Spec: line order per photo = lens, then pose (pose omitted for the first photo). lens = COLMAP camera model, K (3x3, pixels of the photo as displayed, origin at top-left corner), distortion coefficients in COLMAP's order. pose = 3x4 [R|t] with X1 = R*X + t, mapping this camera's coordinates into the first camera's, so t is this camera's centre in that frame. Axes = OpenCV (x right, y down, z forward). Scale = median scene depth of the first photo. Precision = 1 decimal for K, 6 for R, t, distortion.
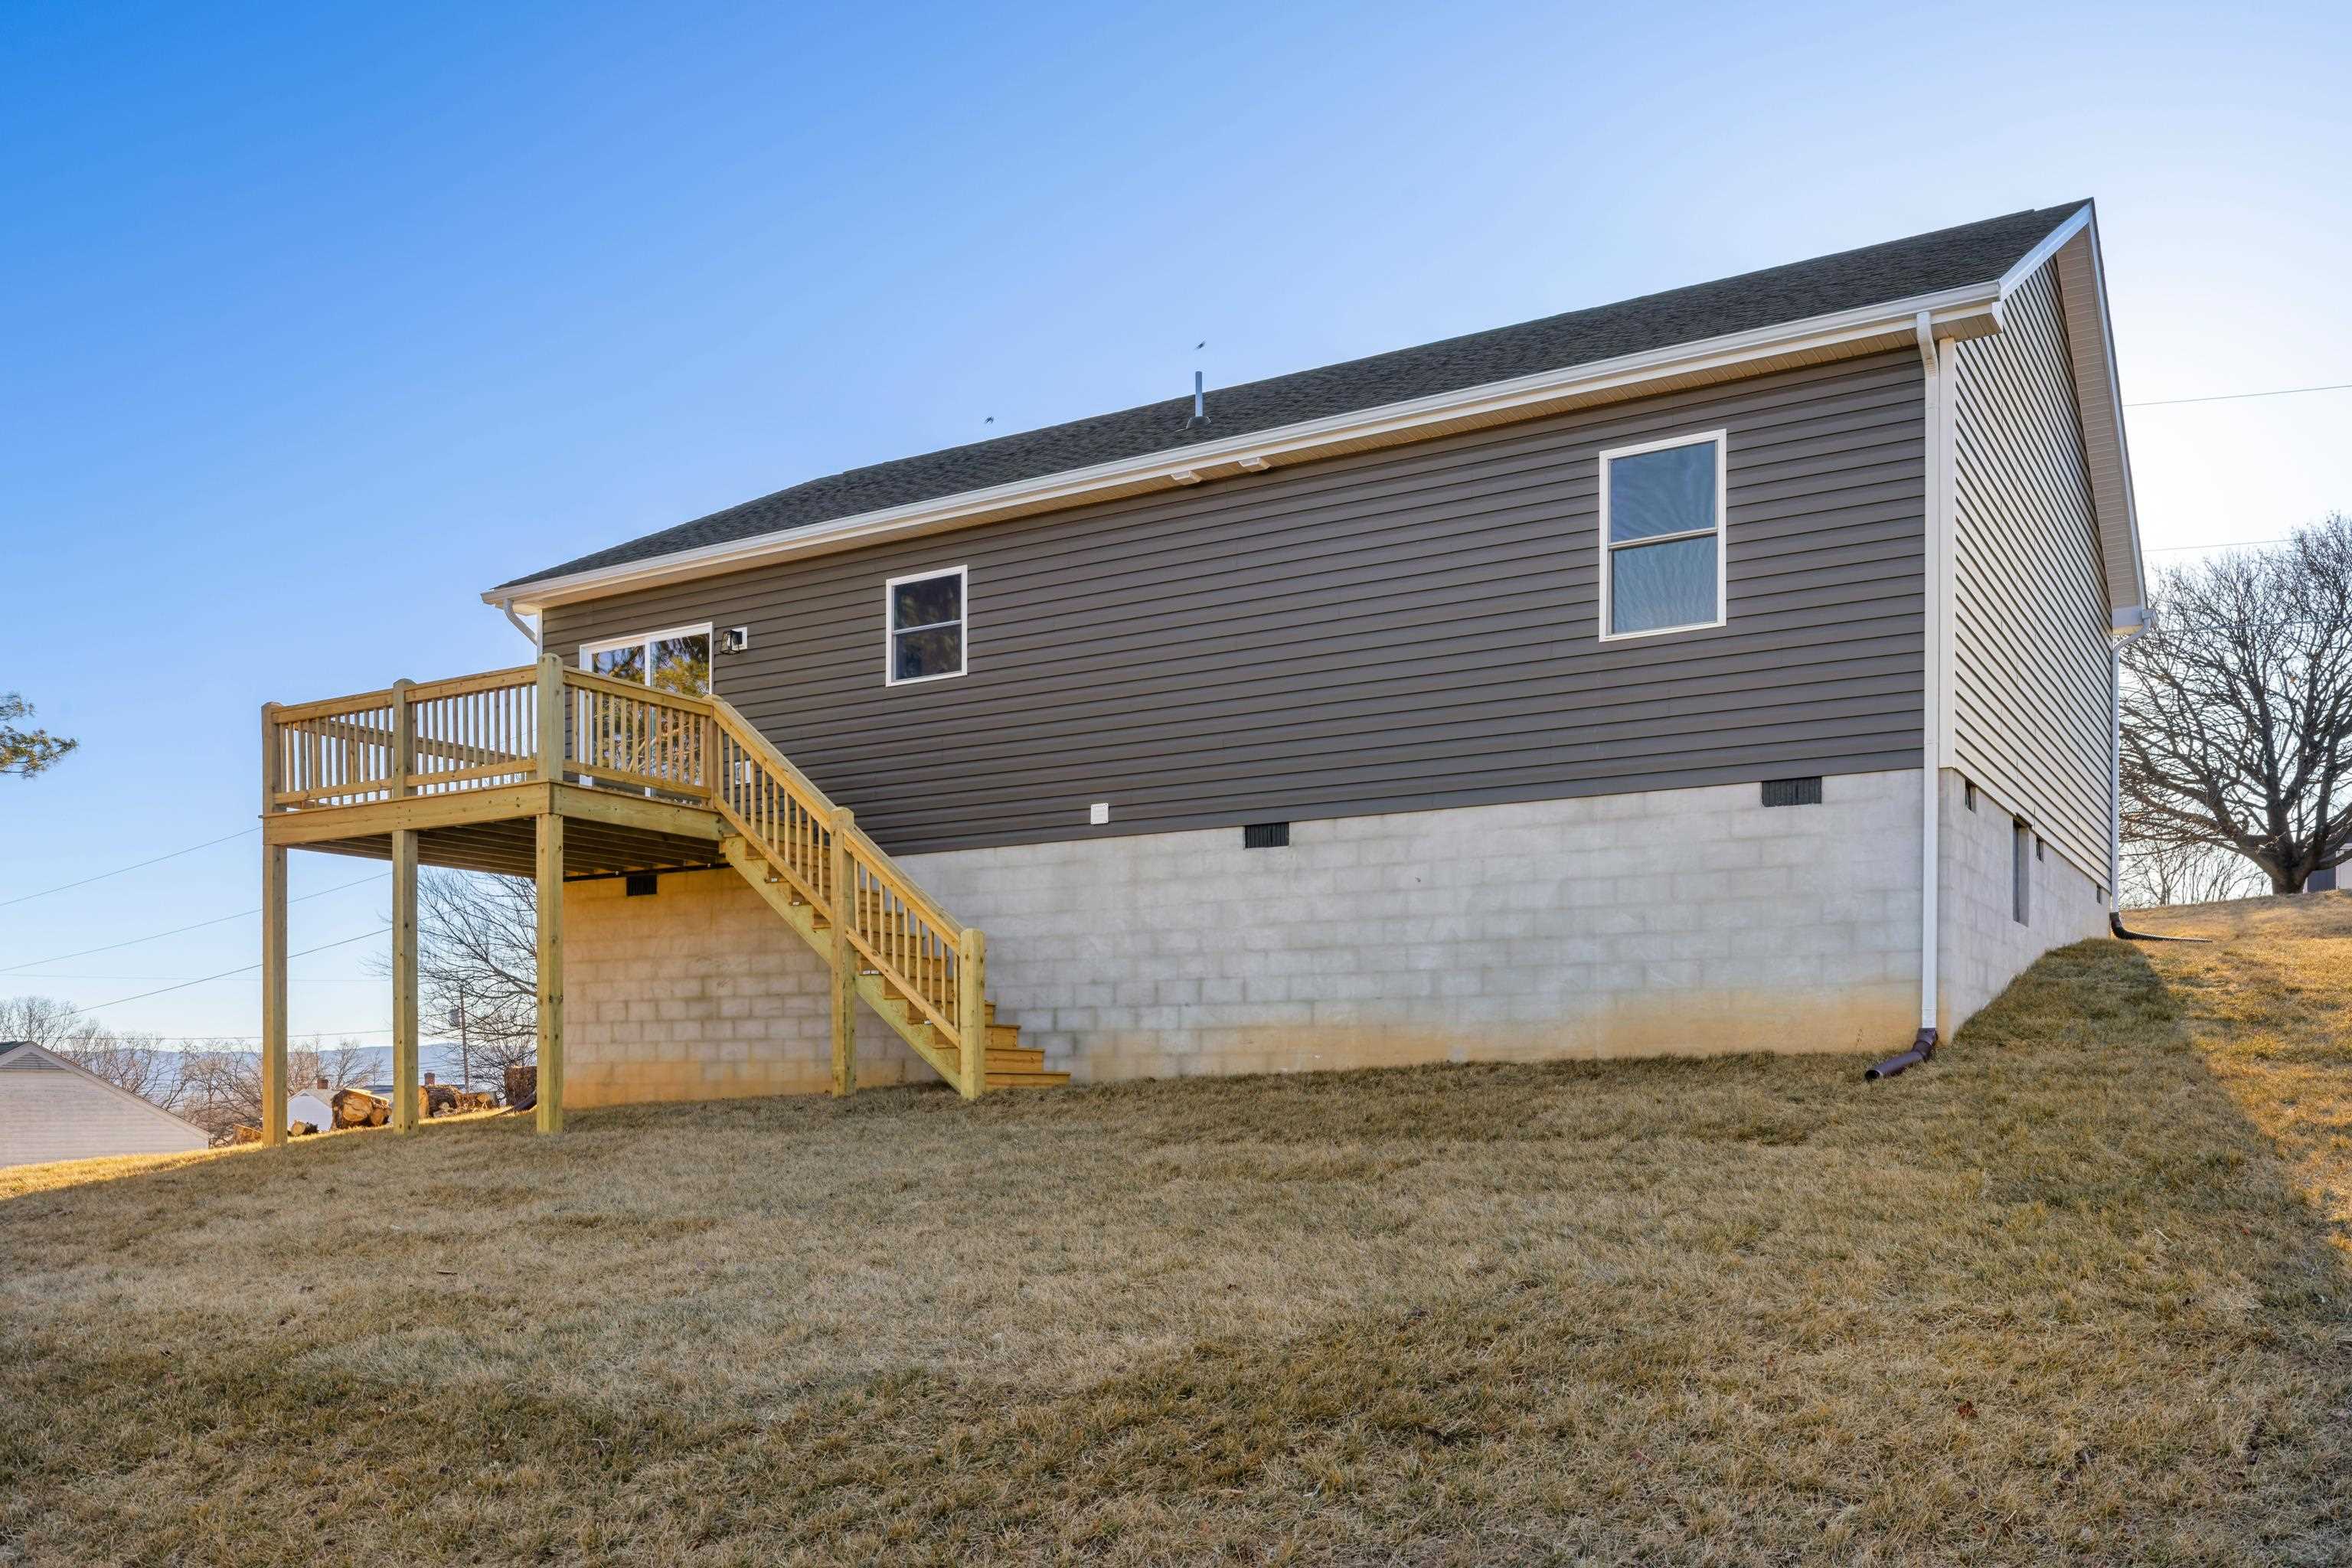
lens RADIAL K [[1960.3, 0, 1182.2], [0, 1960.3, 1105.1], [0, 0, 1]] dist [-0.003124, -0.004123]
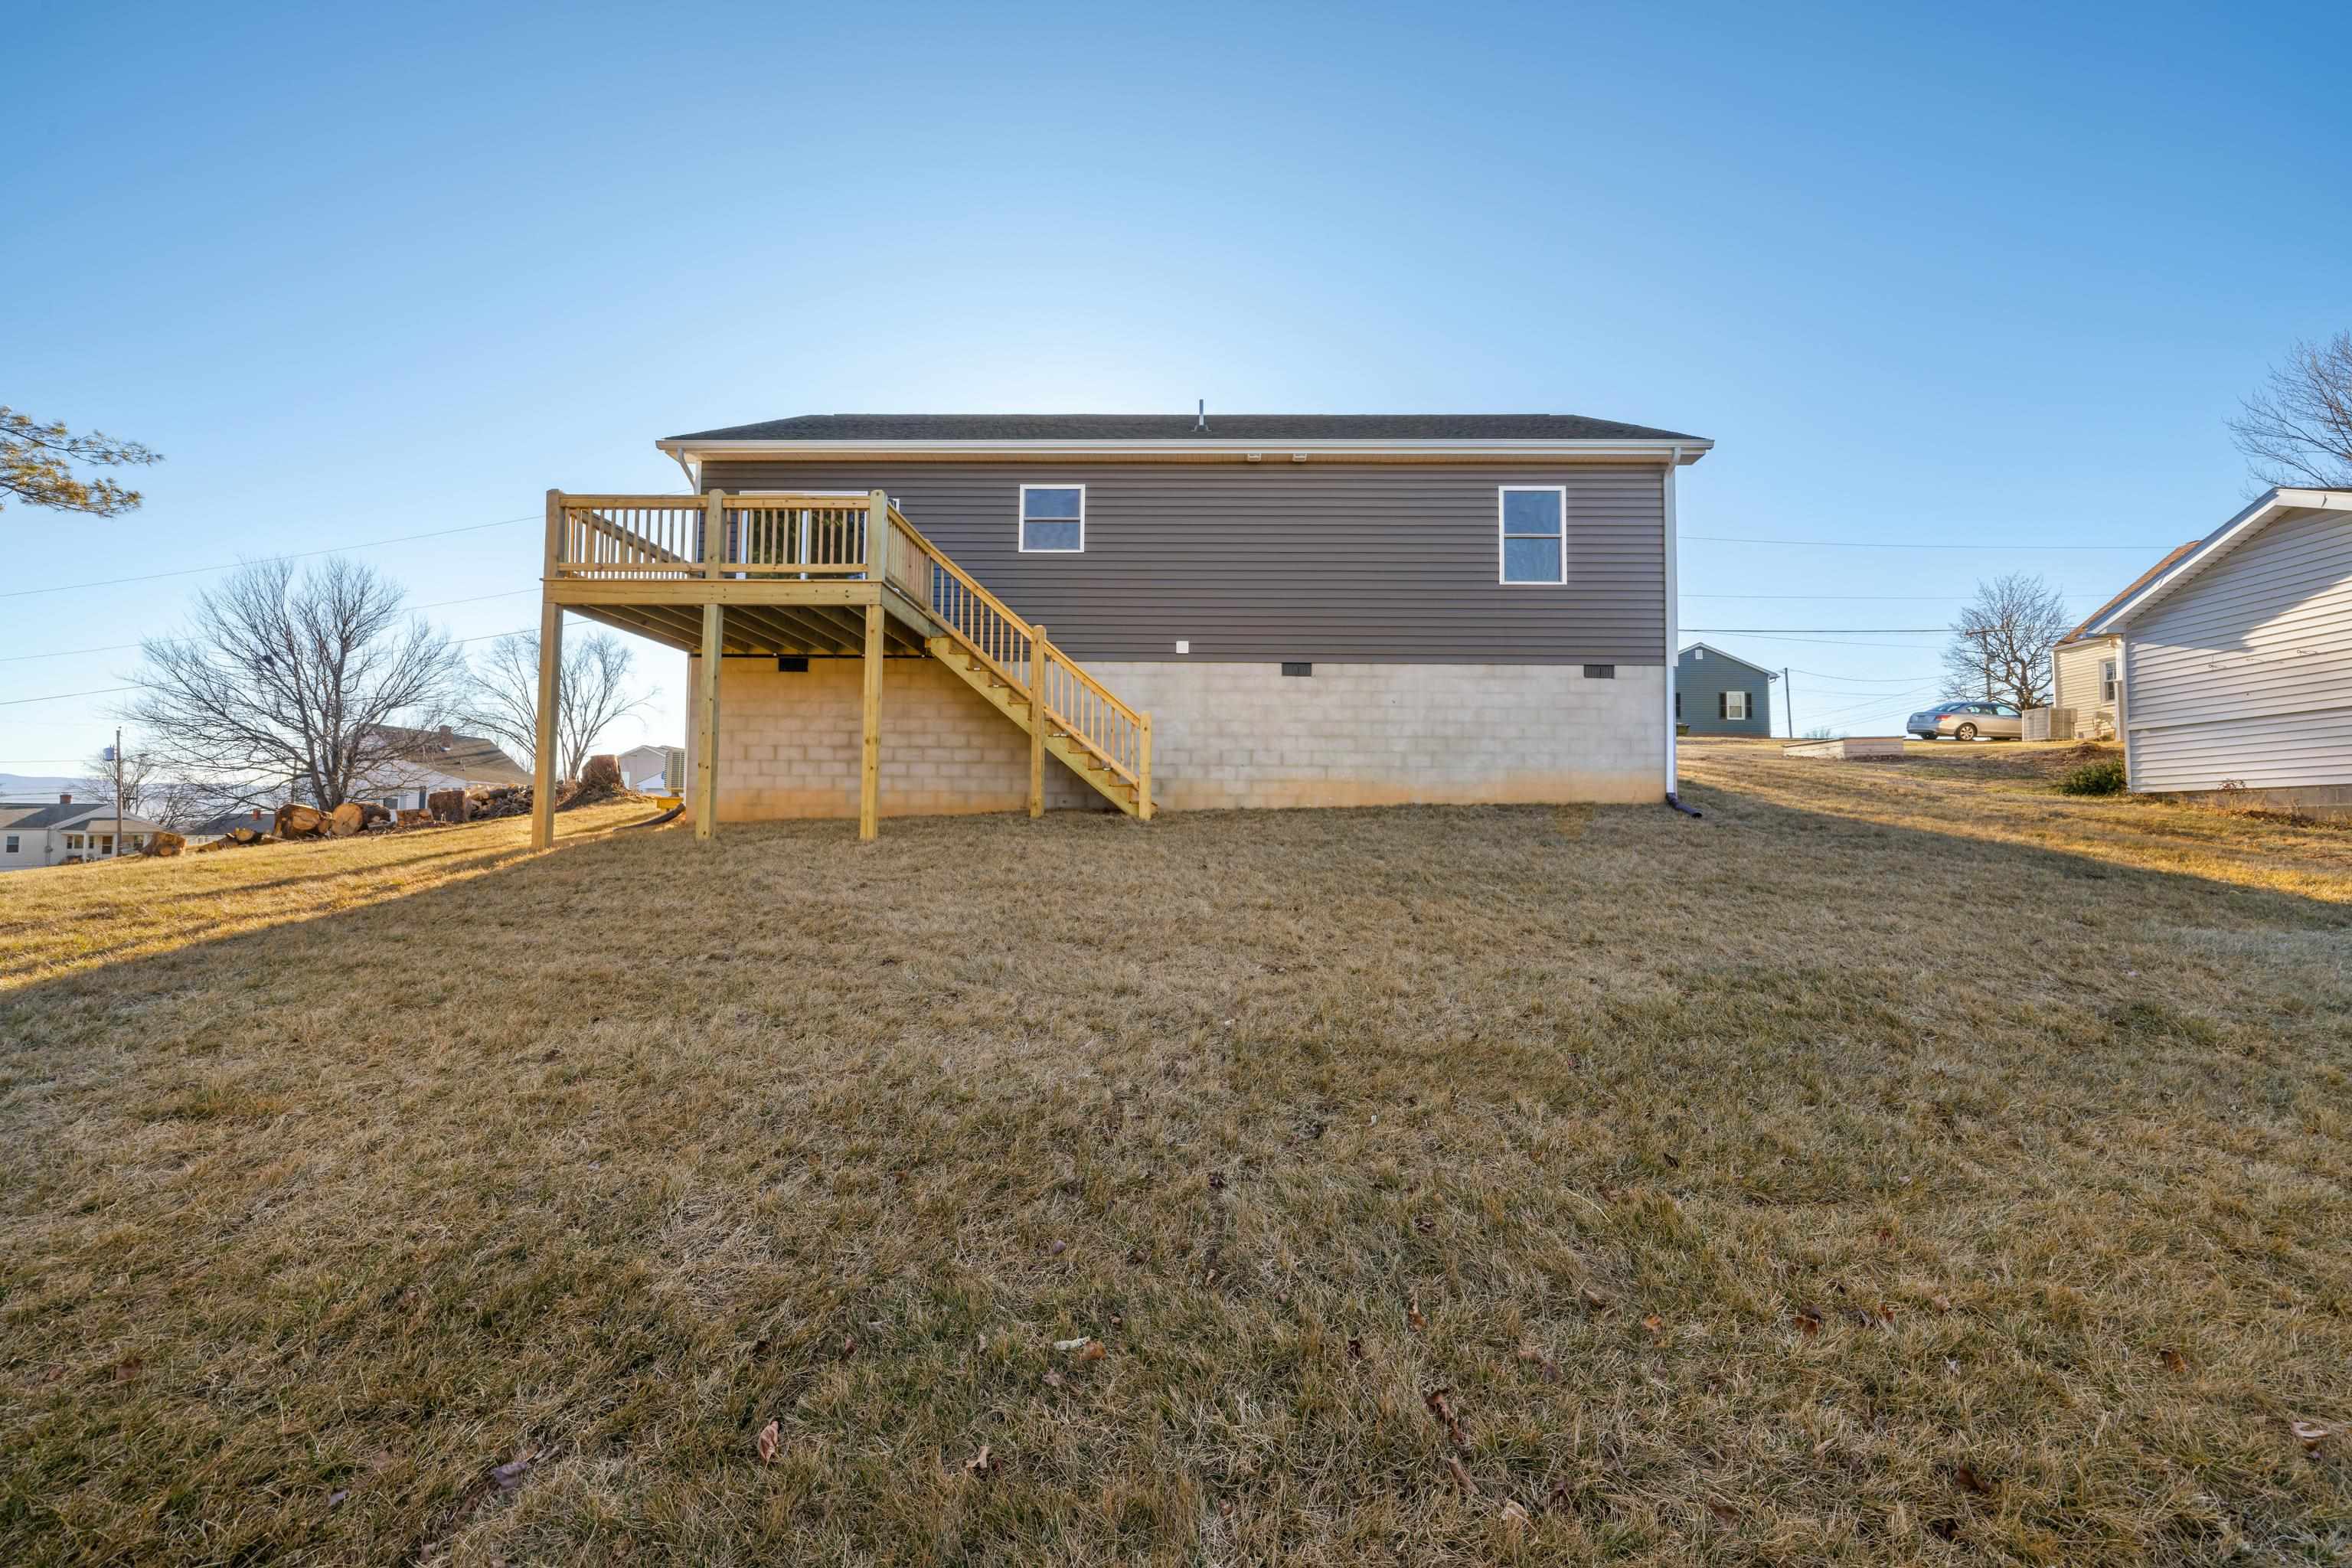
lens RADIAL K [[987.8, 0, 1175.4], [0, 987.8, 777.0], [0, 0, 1]] dist [-0.000150, -0.000083]
pose [[0.867965, 0.039563, 0.495047, -0.478318], [-0.012254, 0.998224, -0.058292, 0.008952], [-0.496474, 0.044529, 0.866909, 0.303624]]
